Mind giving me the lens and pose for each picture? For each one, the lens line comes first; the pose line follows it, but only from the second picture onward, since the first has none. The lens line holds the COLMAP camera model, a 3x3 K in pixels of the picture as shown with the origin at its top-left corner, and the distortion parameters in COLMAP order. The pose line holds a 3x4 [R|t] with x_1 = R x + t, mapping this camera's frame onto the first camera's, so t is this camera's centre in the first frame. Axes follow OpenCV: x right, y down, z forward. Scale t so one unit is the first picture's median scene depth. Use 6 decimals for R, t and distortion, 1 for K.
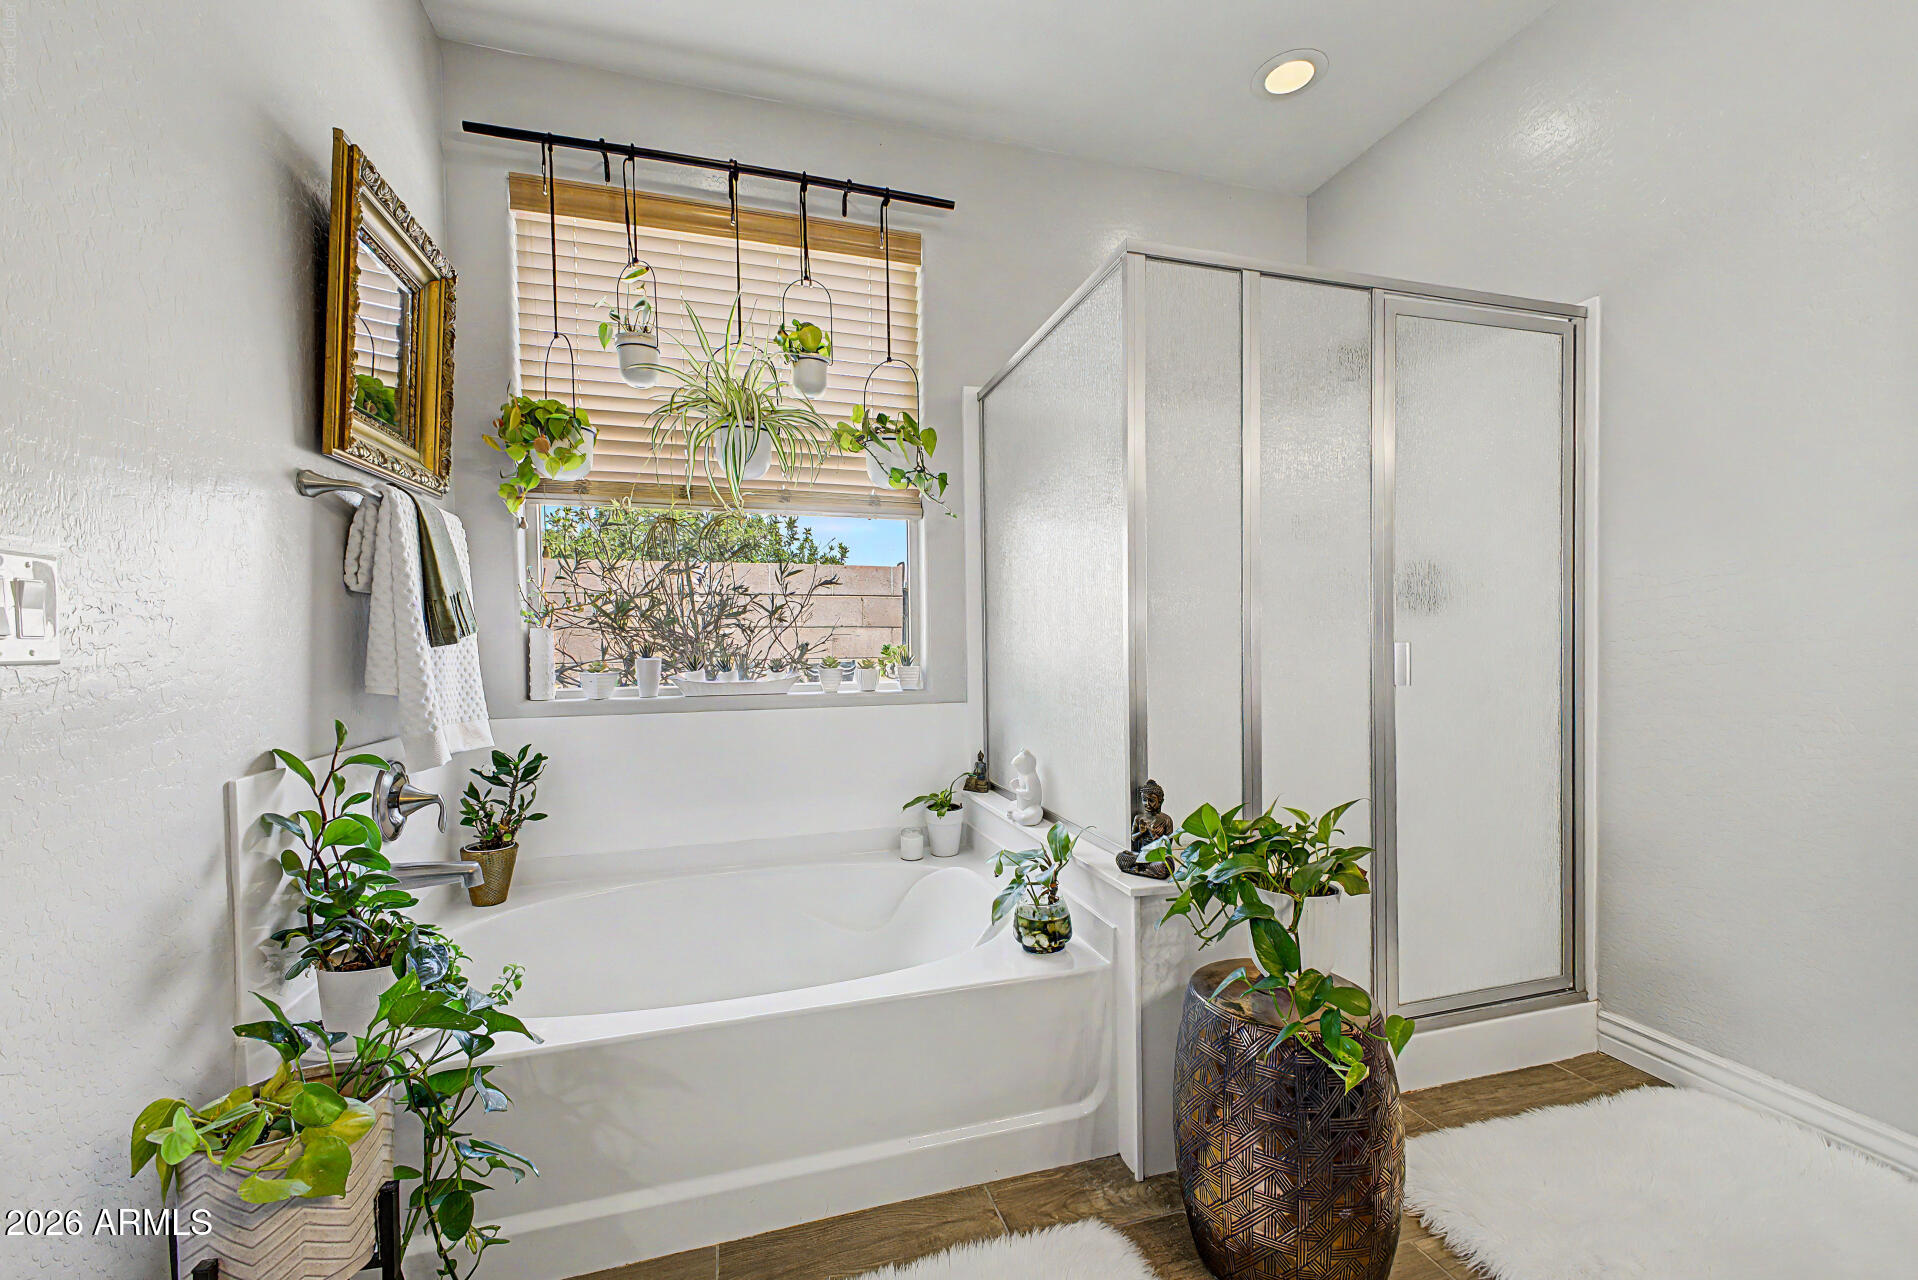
lens RADIAL K [[796.7, 0, 974.5], [0, 796.7, 658.2], [0, 0, 1]] dist [0.003967, 0.000292]
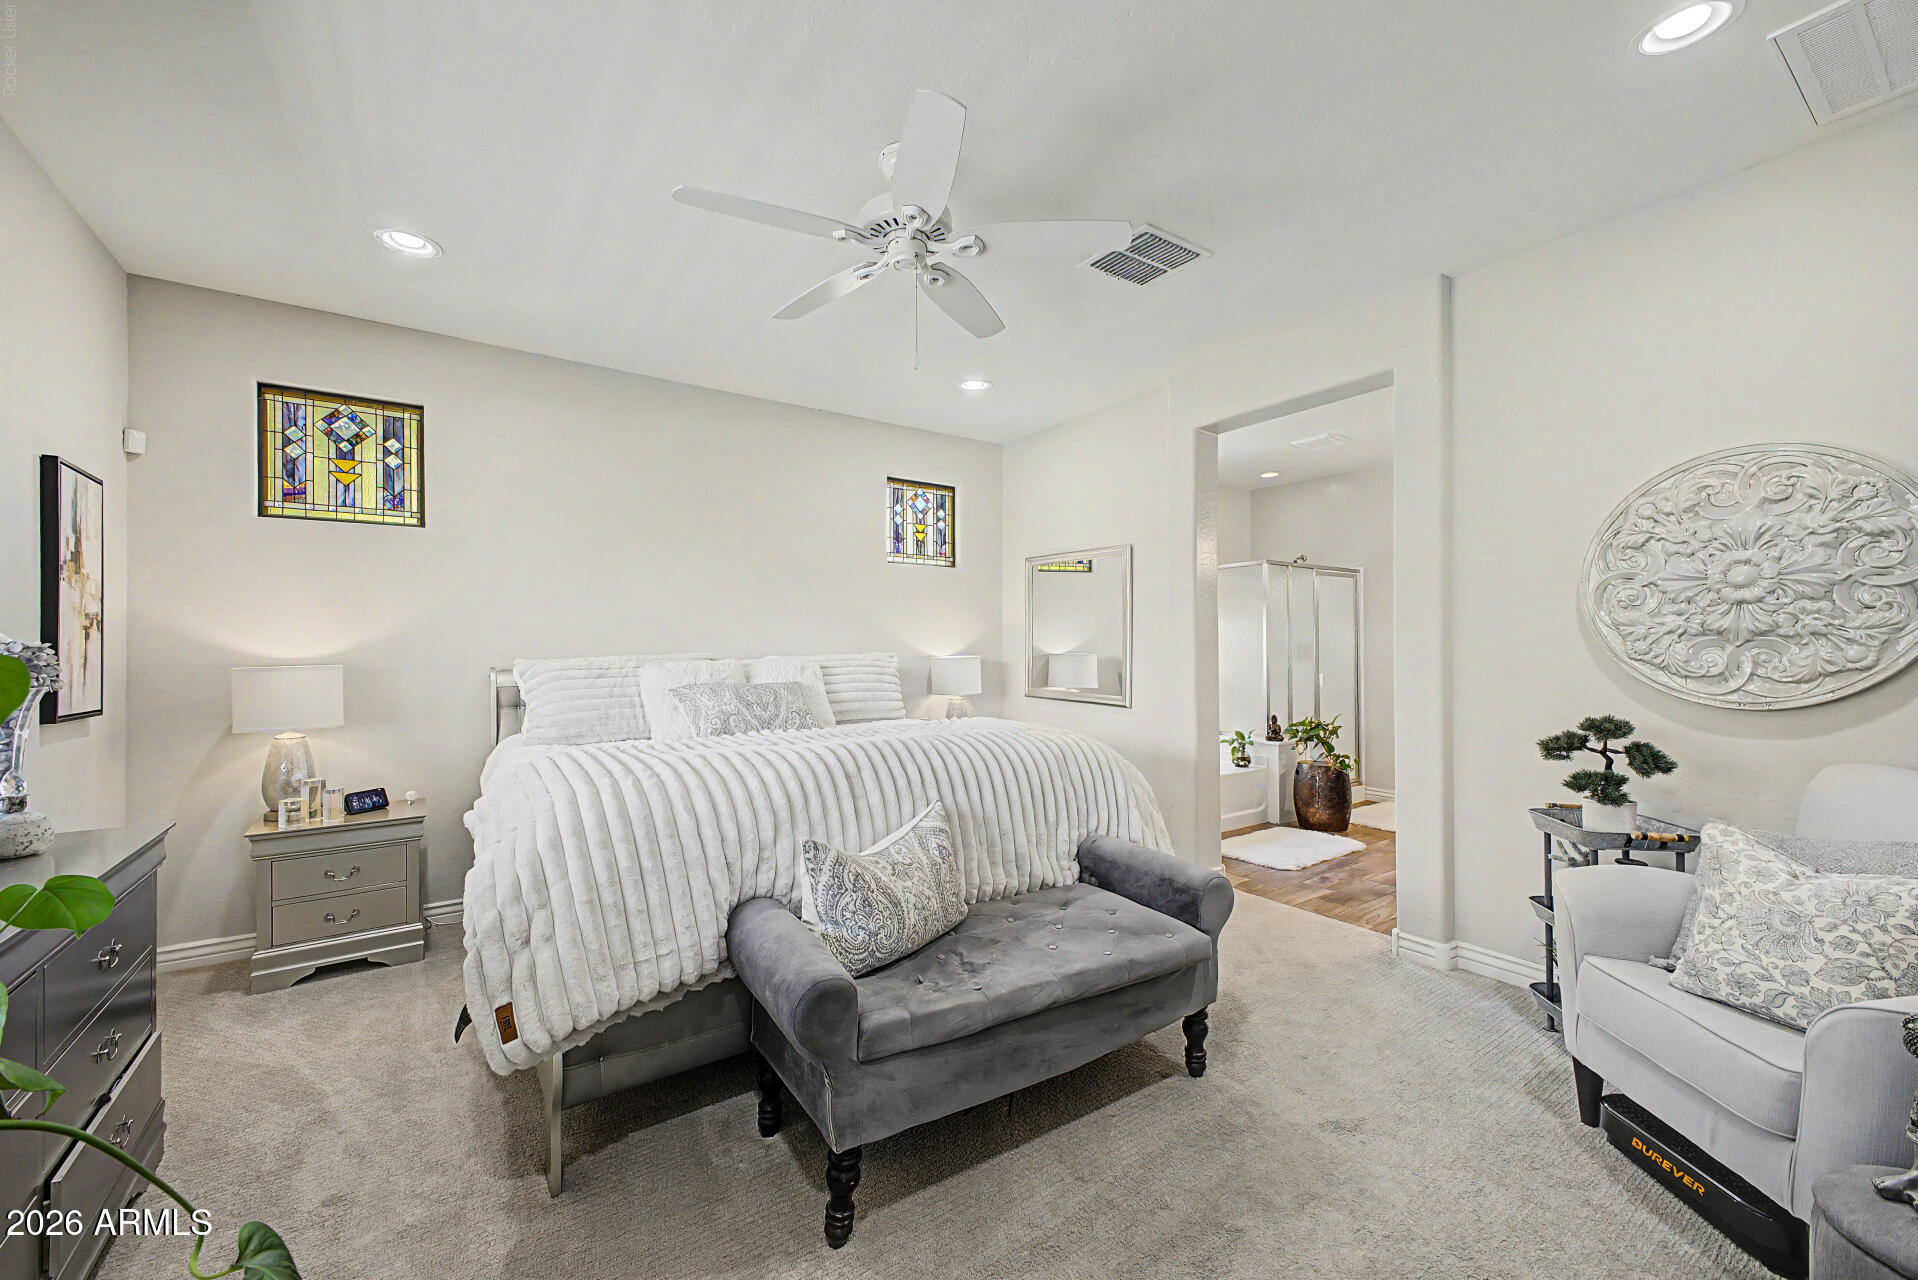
lens RADIAL K [[756.1, 0, 942.3], [0, 756.1, 647.3], [0, 0, 1]] dist [0.016791, -0.004841]
pose [[0.955554, 0.008723, 0.294688, -2.054457], [-0.001078, 0.999659, -0.026093, -0.052041], [-0.294815, 0.024616, 0.955237, -1.678165]]
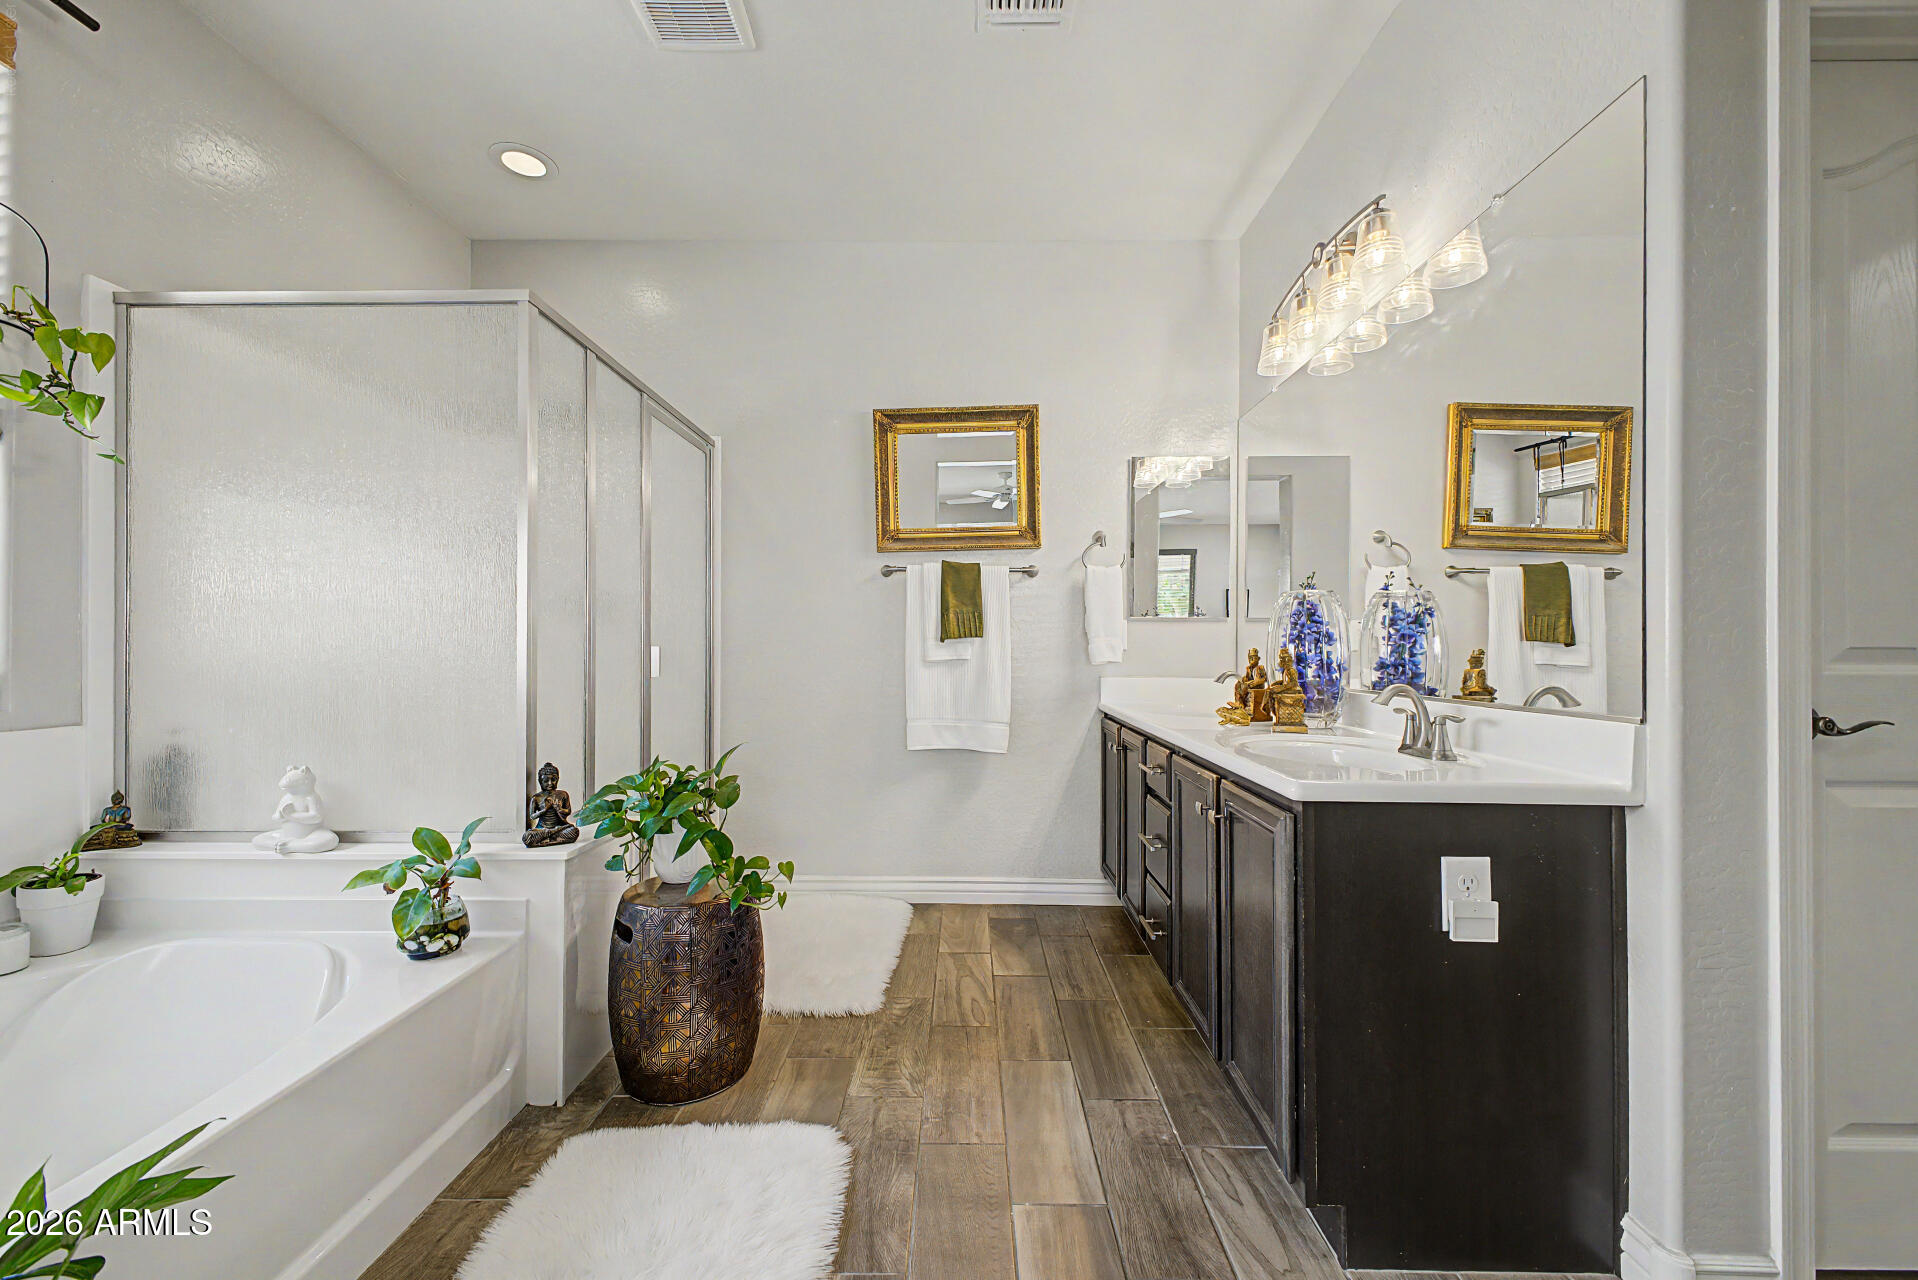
lens RADIAL K [[756.1, 0, 960.8], [0, 756.1, 650.8], [0, 0, 1]] dist [0.016791, -0.004841]
pose [[0.288784, 0.005576, 0.957378, -0.632885], [0.012486, 0.999876, -0.009590, 0.006774], [-0.957313, 0.014723, 0.288679, 0.098935]]
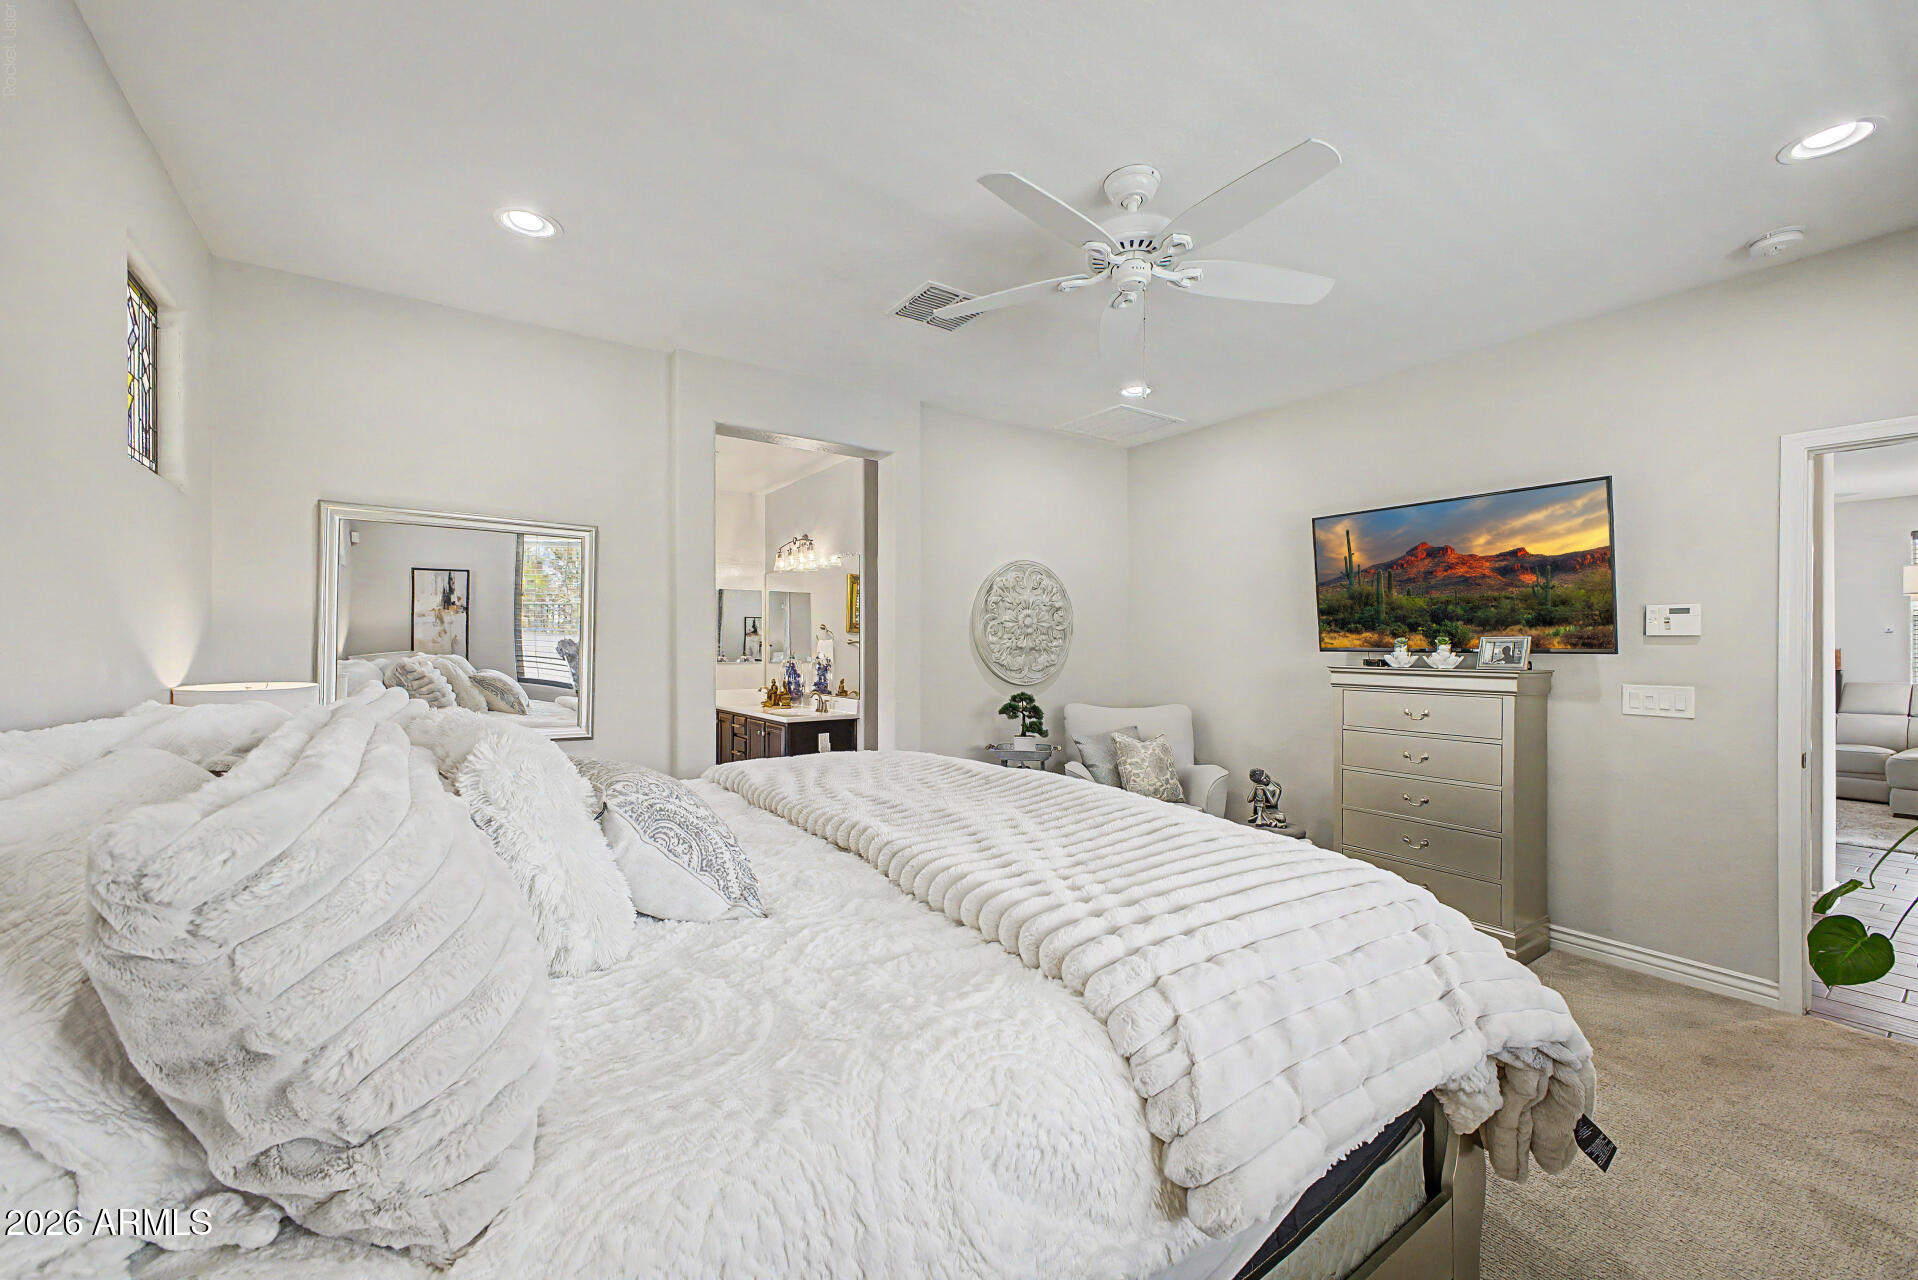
lens RADIAL K [[756.1, 0, 975.5], [0, 756.1, 607.1], [0, 0, 1]] dist [0.016791, -0.004841]
pose [[-0.350000, 0.056940, 0.935017, -2.865856], [0.026386, 0.998354, -0.050920, -0.131121], [-0.936378, 0.006850, -0.350927, 0.344579]]
